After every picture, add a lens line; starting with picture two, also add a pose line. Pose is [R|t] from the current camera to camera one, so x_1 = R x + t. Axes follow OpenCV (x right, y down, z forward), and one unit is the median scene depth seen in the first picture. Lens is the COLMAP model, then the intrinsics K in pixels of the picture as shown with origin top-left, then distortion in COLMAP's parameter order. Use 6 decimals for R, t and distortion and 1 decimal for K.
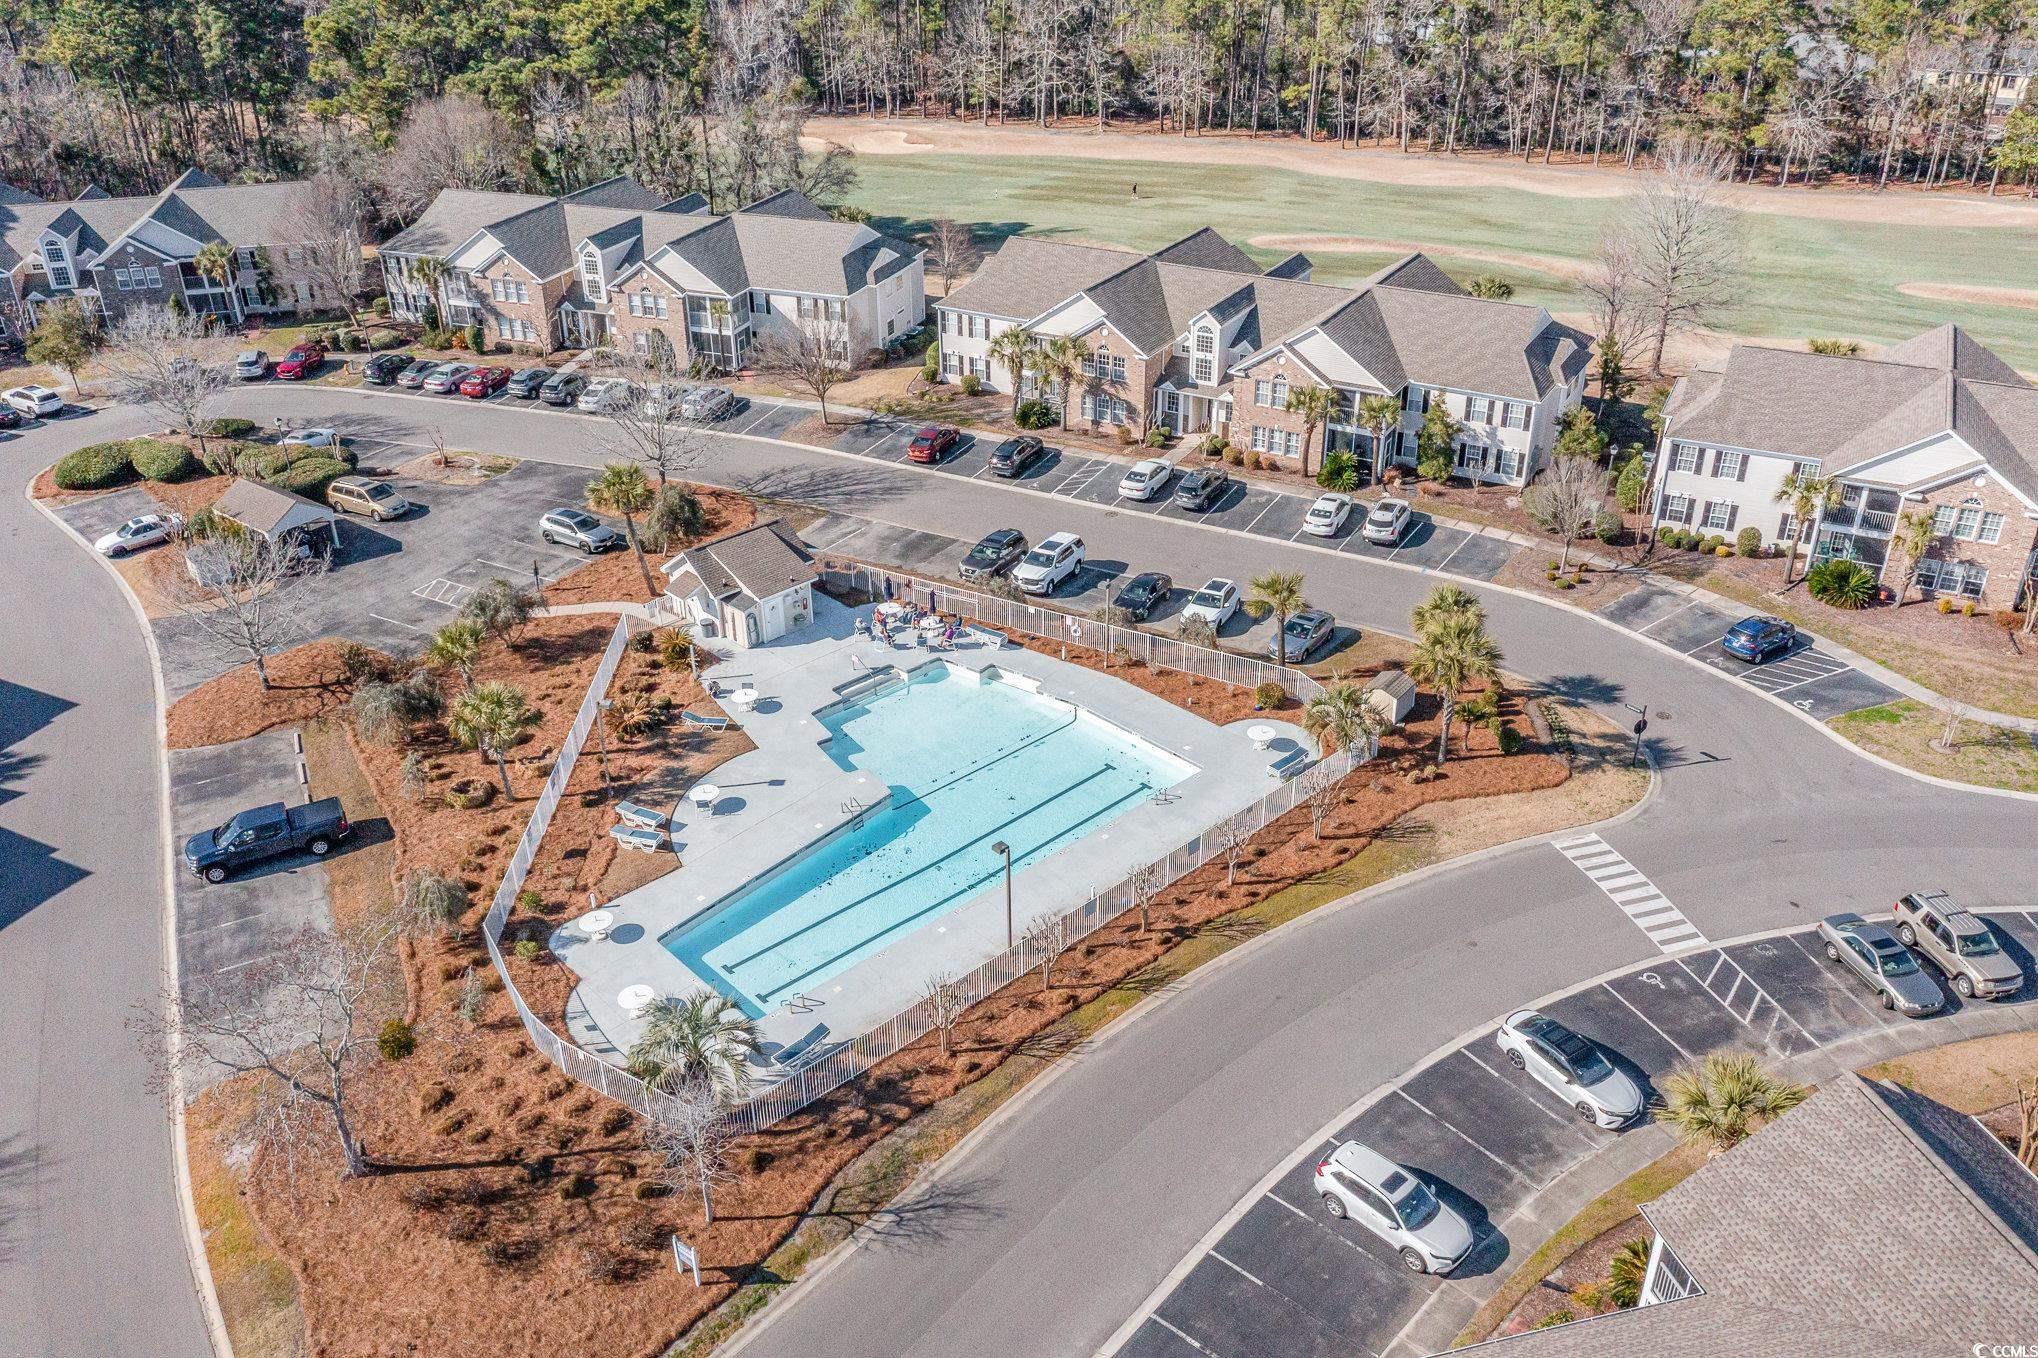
lens RADIAL K [[1714.5, 0, 1013.9], [0, 1714.5, 684.9], [0, 0, 1]] dist [-0.016836, 0.014124]
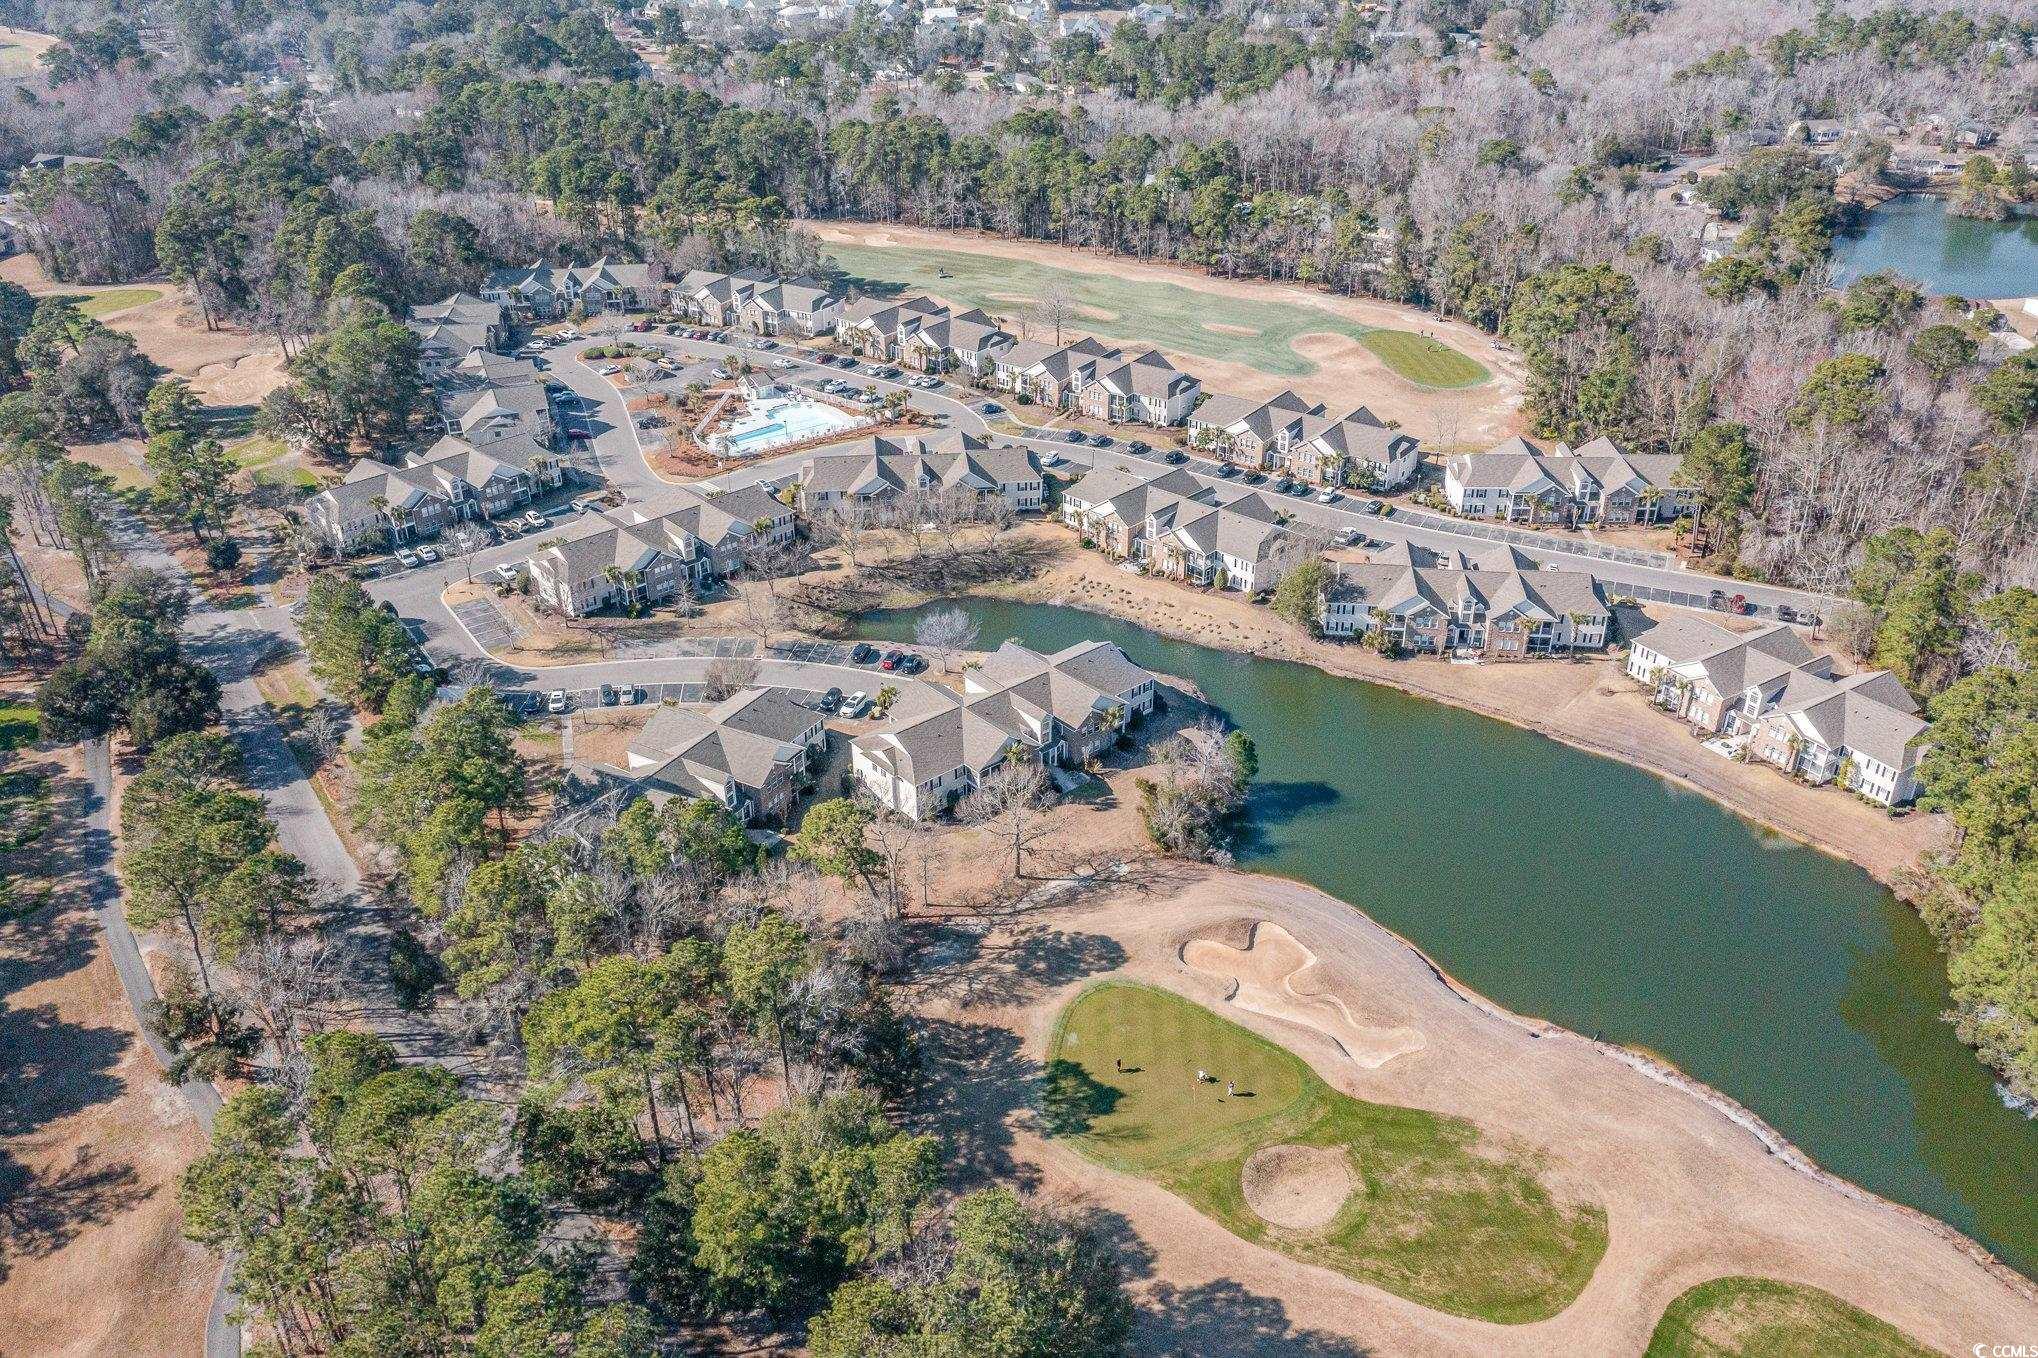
lens RADIAL K [[1714.5, 0, 1023.8], [0, 1714.5, 673.7], [0, 0, 1]] dist [-0.016836, 0.014124]
pose [[0.992143, 0.066173, -0.106172, 0.684901], [-0.065717, 0.997808, 0.007798, 0.398464], [0.106456, -0.000760, 0.994317, -2.162444]]
